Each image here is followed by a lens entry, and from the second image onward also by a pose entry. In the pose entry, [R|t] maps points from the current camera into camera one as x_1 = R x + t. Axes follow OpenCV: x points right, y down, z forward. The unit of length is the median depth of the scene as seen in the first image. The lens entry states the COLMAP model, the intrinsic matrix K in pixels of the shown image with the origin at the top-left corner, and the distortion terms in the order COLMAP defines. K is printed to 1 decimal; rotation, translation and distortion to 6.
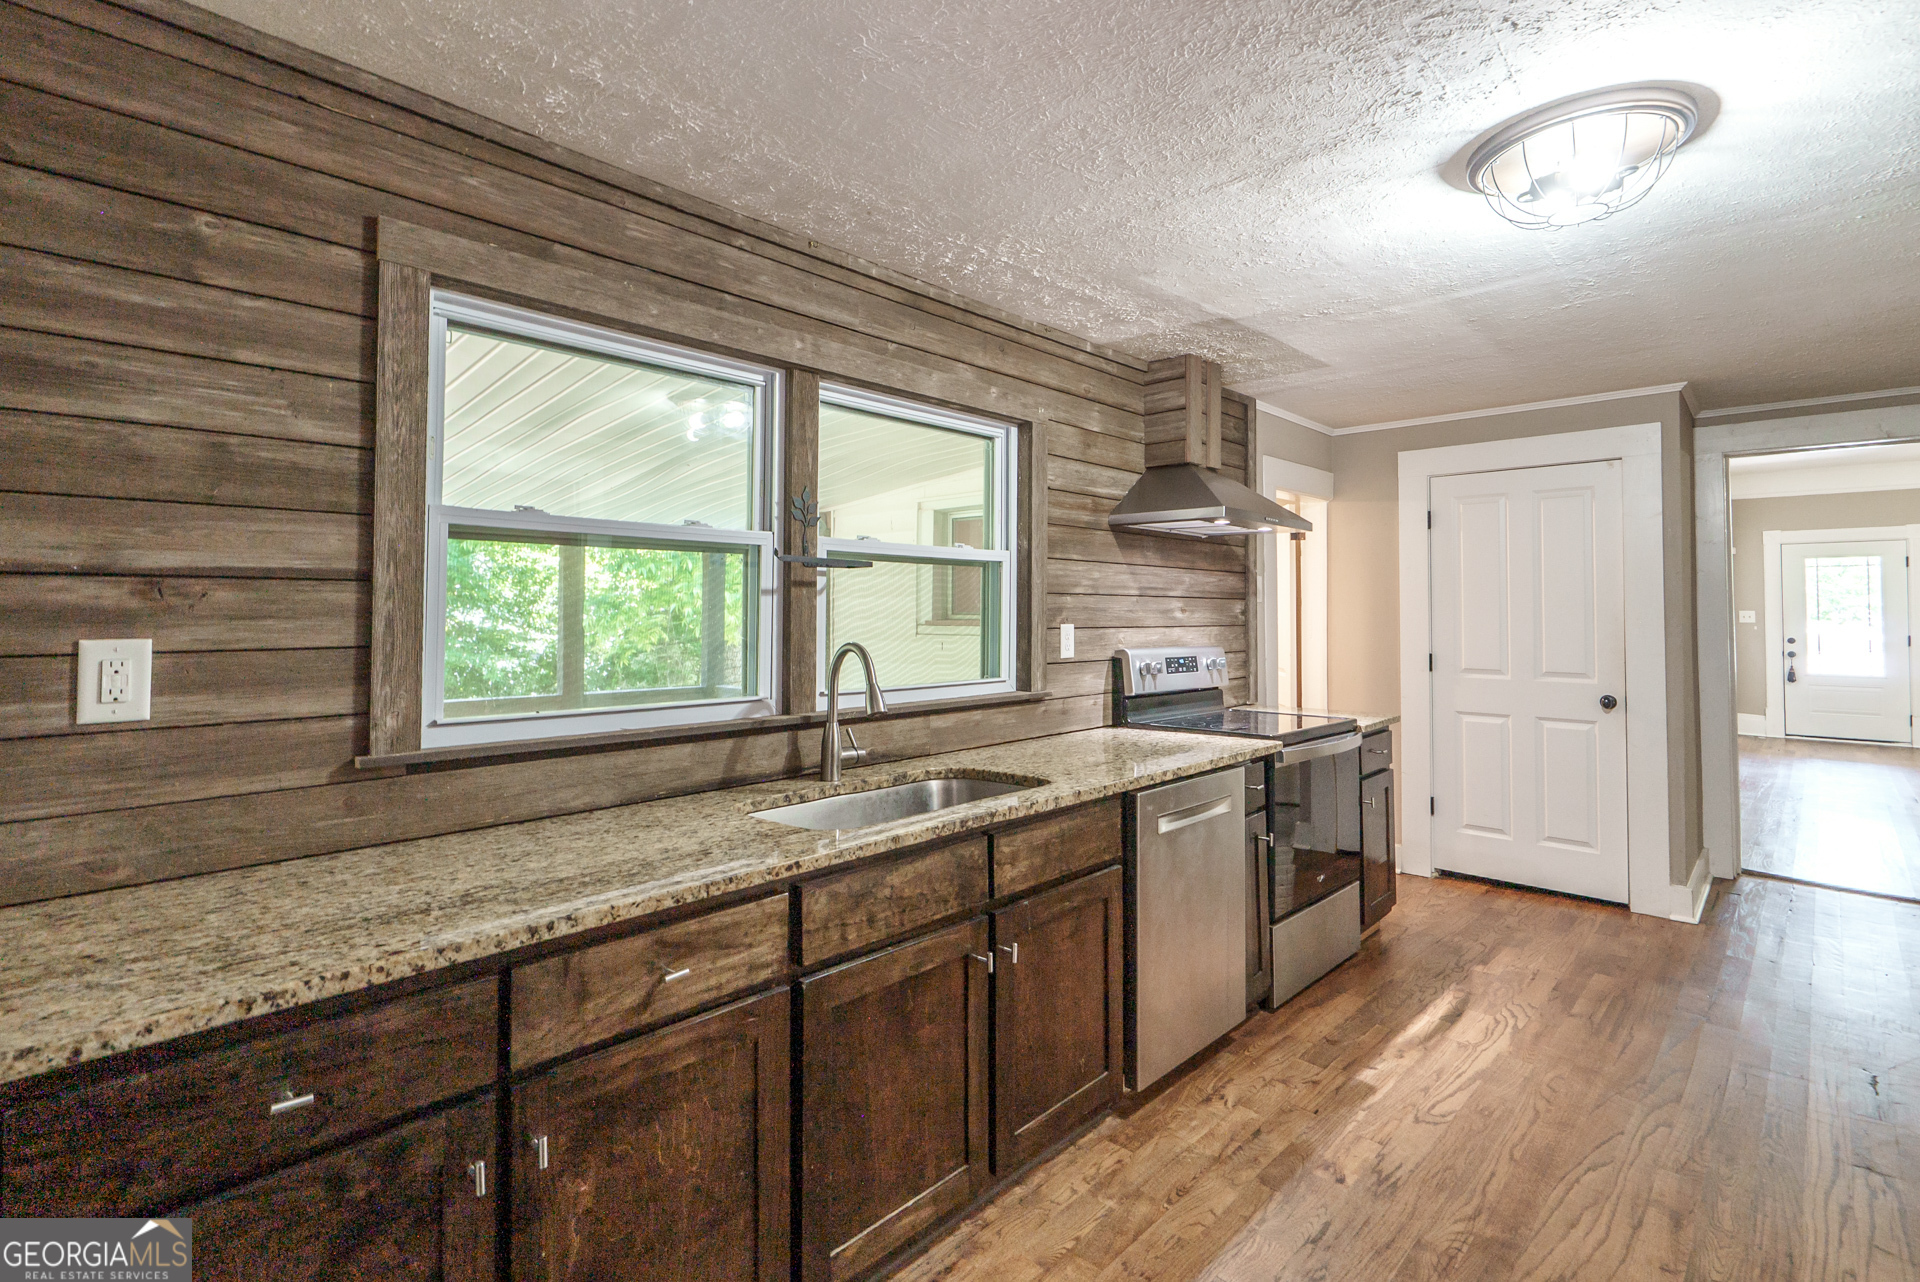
lens RADIAL K [[896.5, 0, 946.7], [0, 896.5, 595.6], [0, 0, 1]] dist [-0.001931, -0.000886]
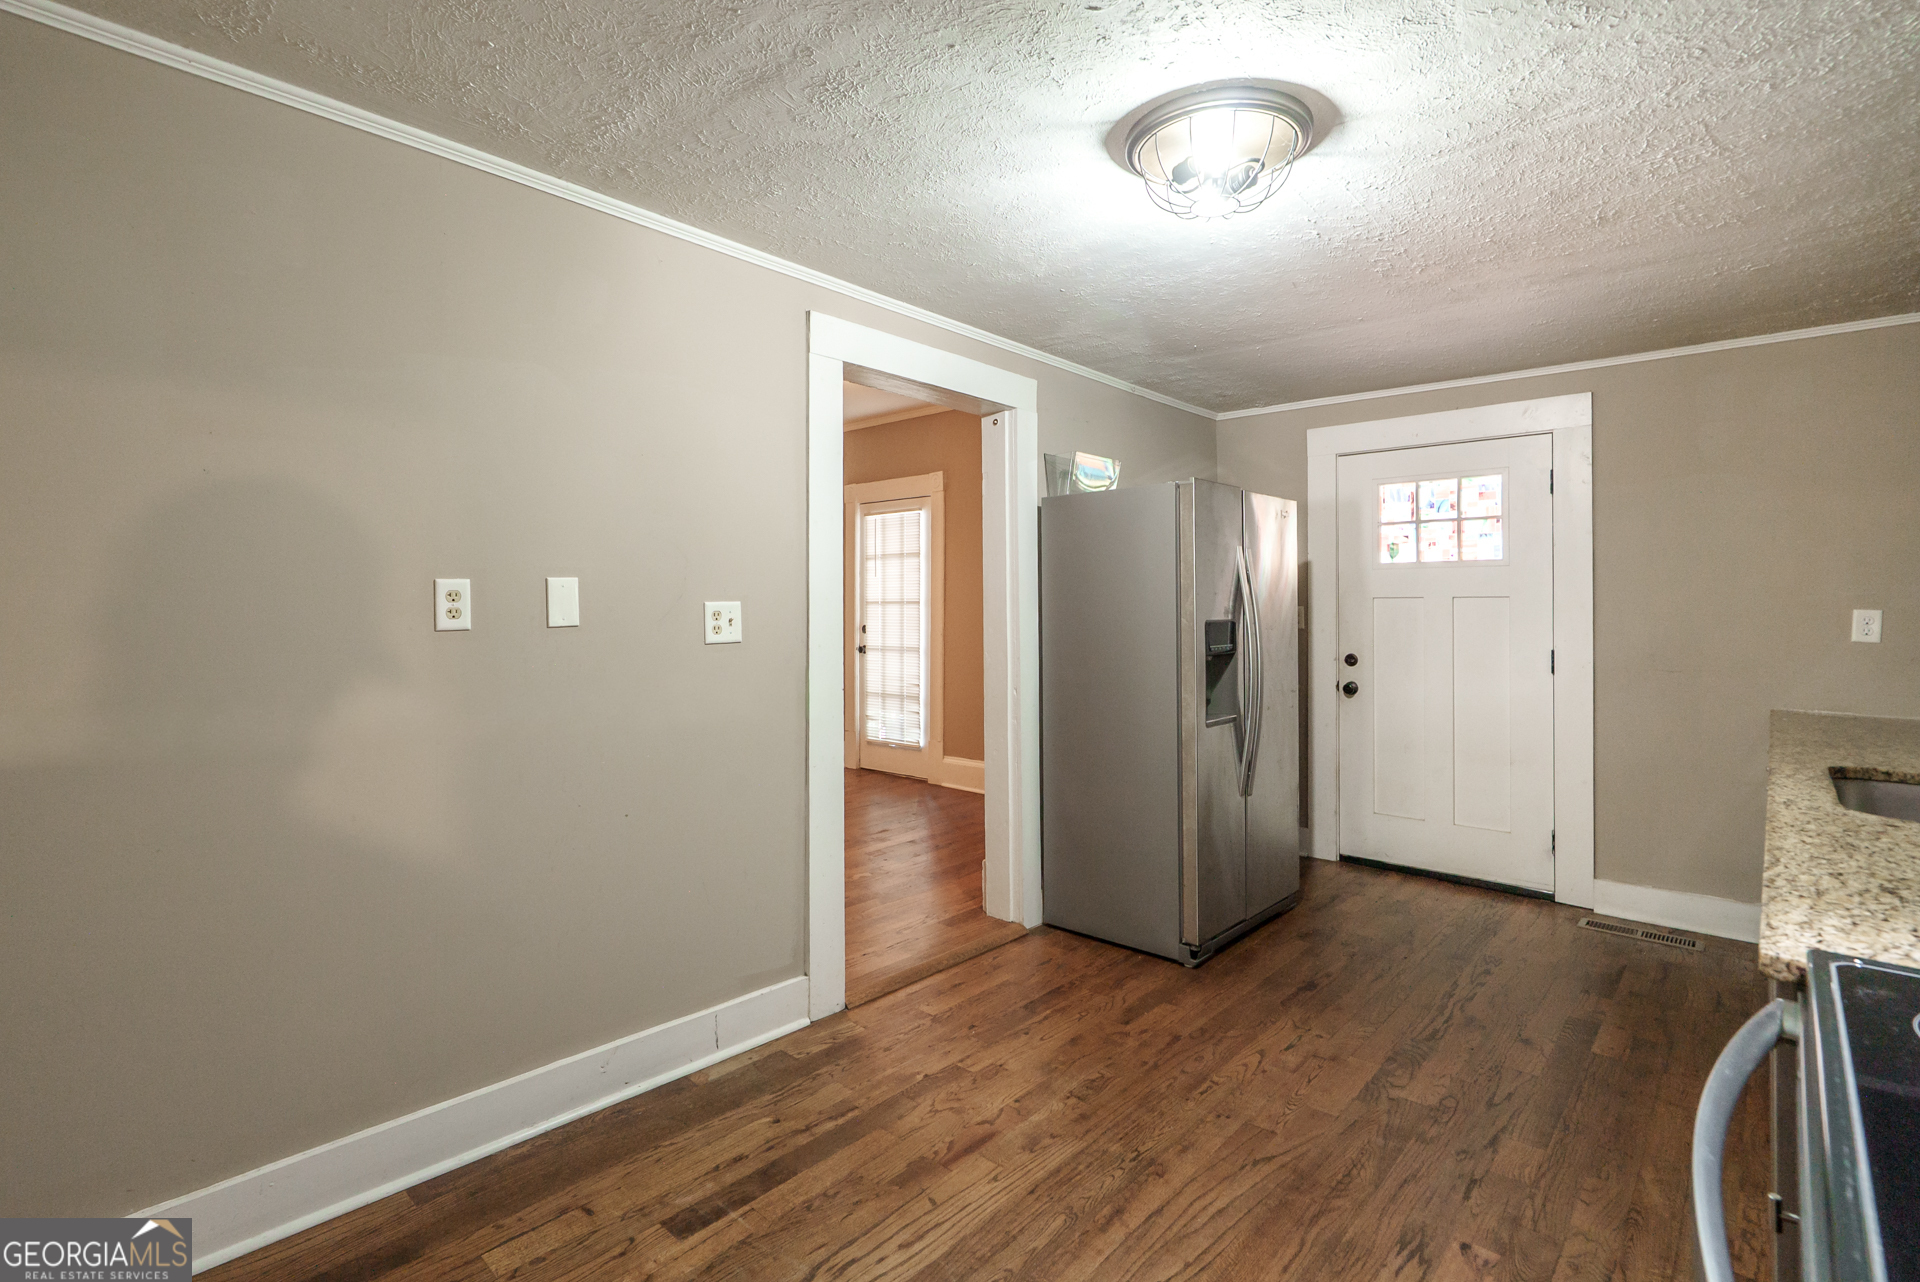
lens RADIAL K [[896.5, 0, 946.7], [0, 896.5, 595.6], [0, 0, 1]] dist [-0.001931, -0.000886]
pose [[-0.999622, -0.002334, -0.027394, 0.796280], [-0.001242, 0.999206, -0.039814, 0.053445], [0.027465, -0.039765, -0.998832, 1.546120]]
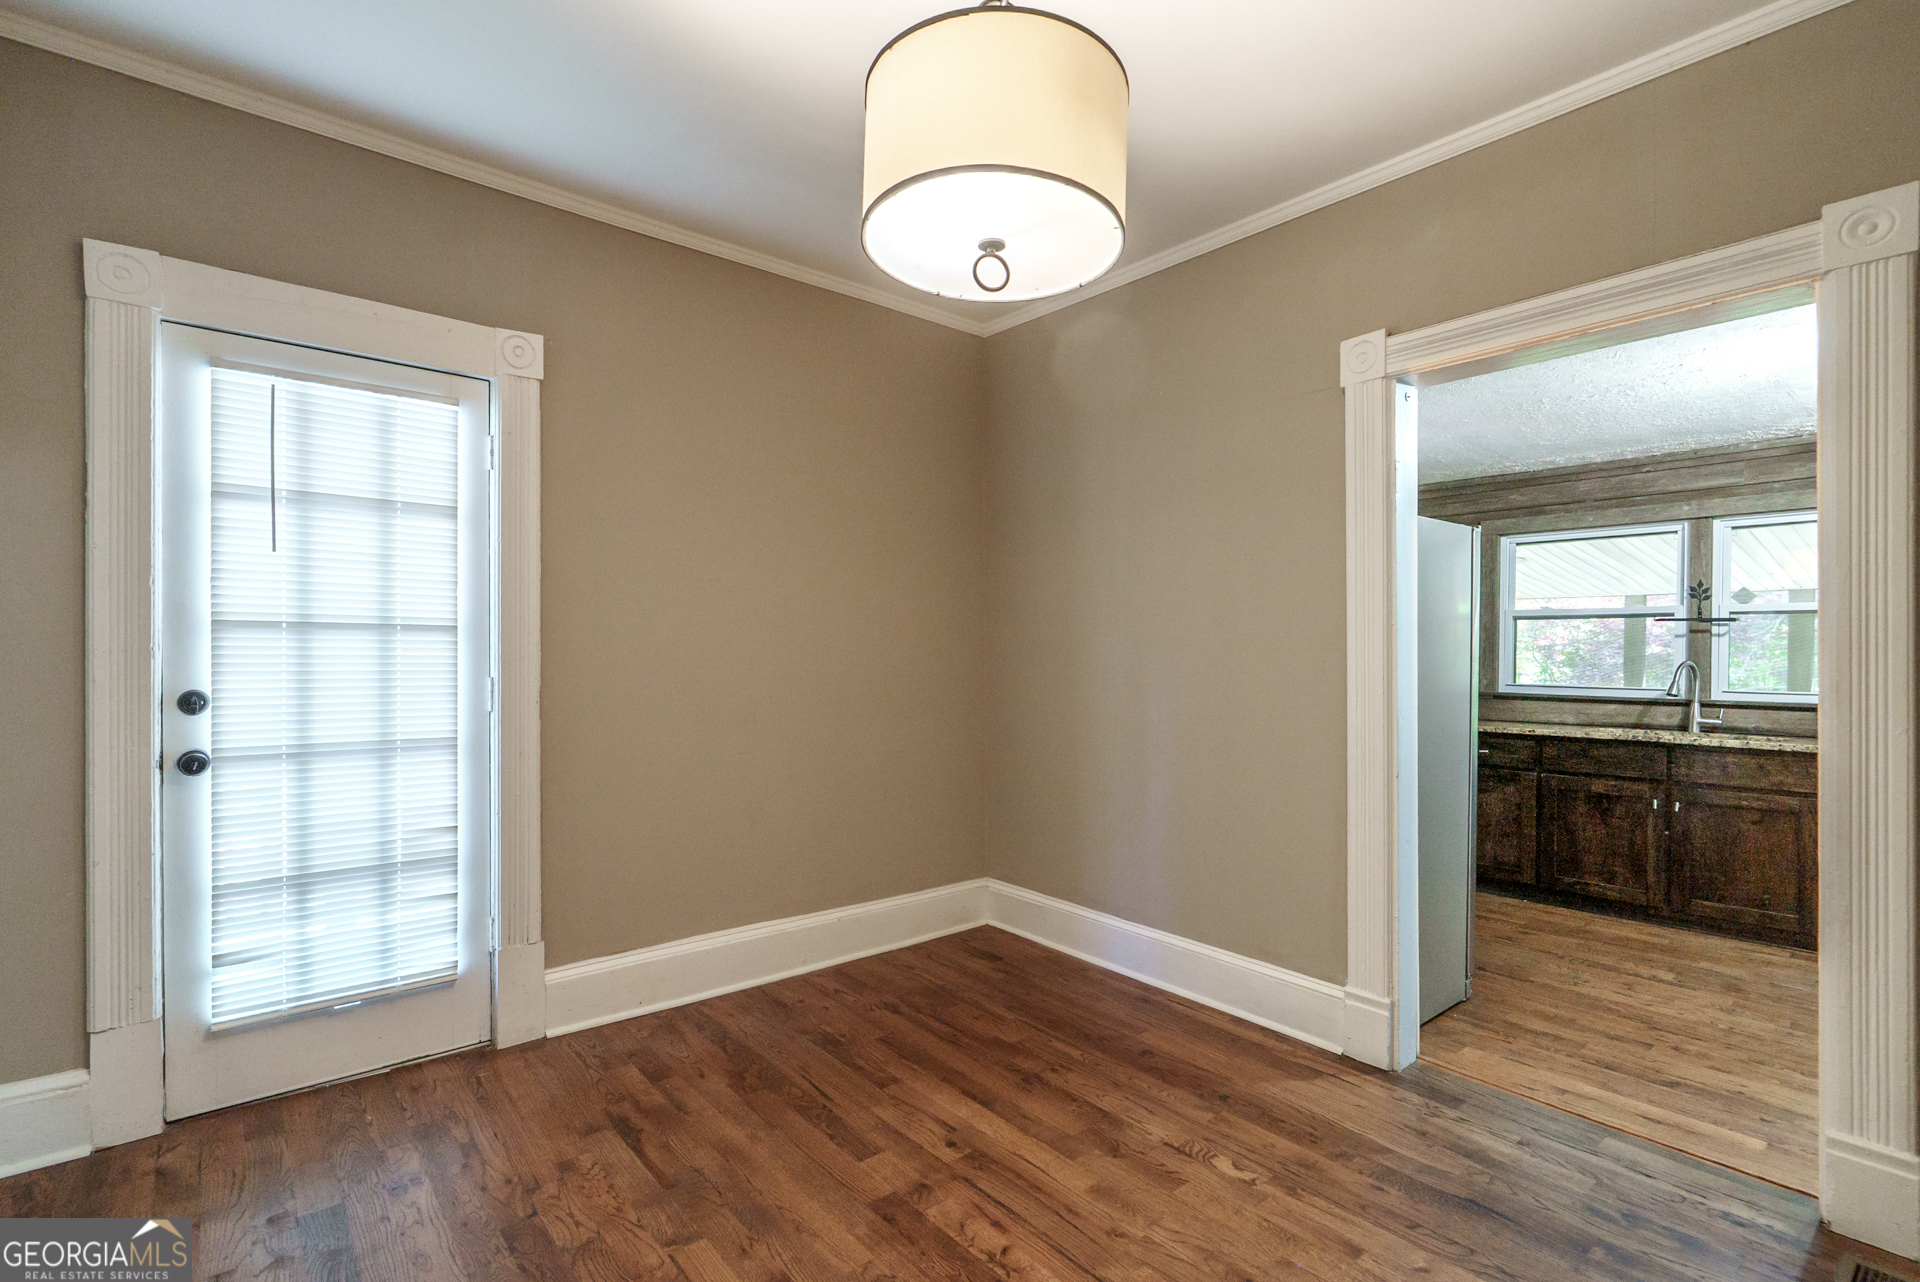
lens RADIAL K [[882.0, 0, 966.9], [0, 882.0, 655.2], [0, 0, 1]] dist [-0.001928, -0.000137]
pose [[-0.109888, -0.001670, -0.993943, 1.788682], [0.017719, 0.999836, -0.003639, 0.016403], [0.993786, -0.018011, -0.109841, -0.326223]]
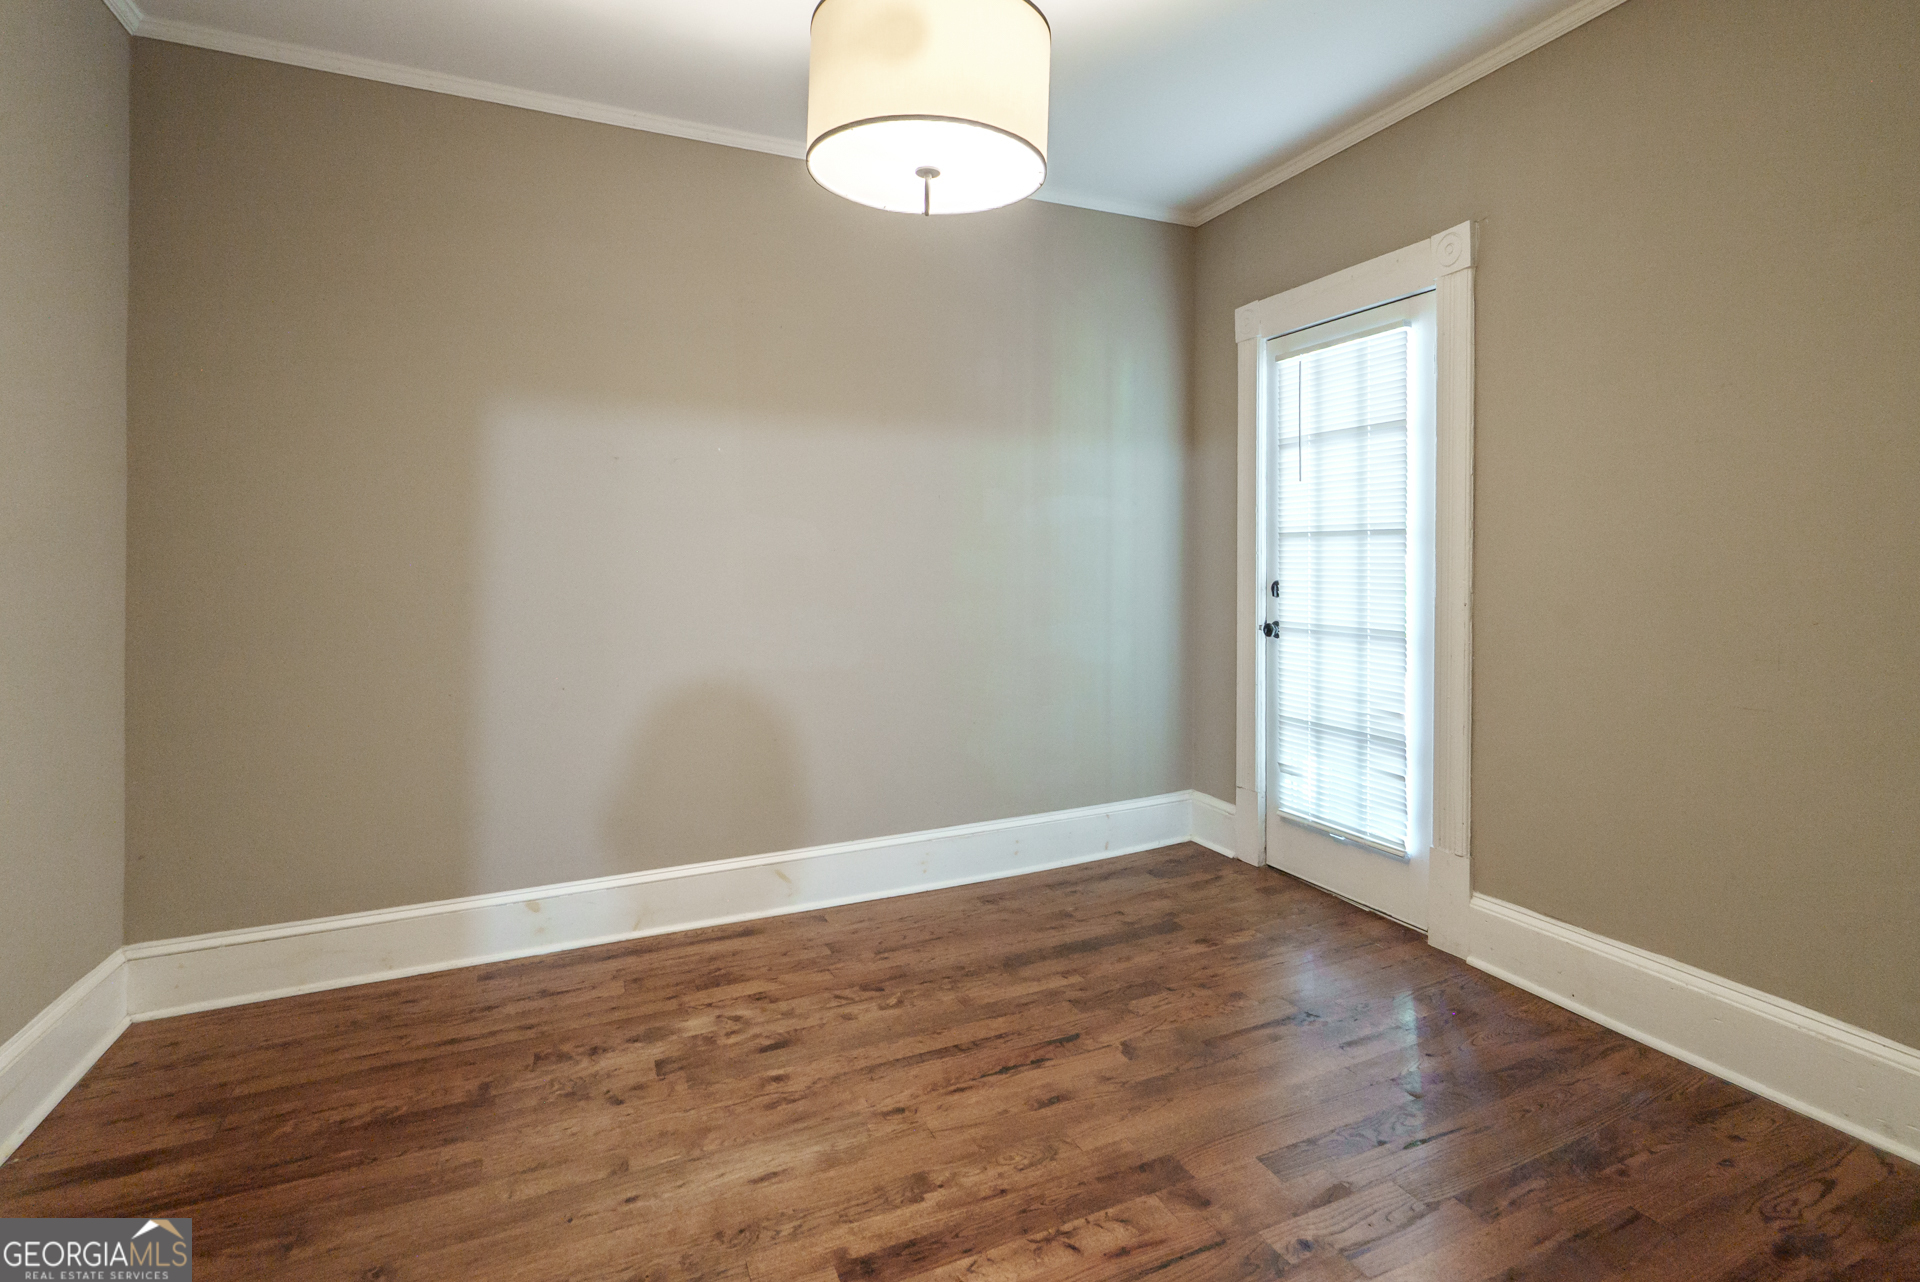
lens RADIAL K [[910.6, 0, 973.7], [0, 910.6, 554.2], [0, 0, 1]] dist [-0.002194, 0.000003]
pose [[-0.928371, -0.004534, 0.371626, 0.885024], [-0.016034, 0.999483, -0.027860, 0.041002], [-0.371308, -0.031823, -0.927964, 0.250974]]
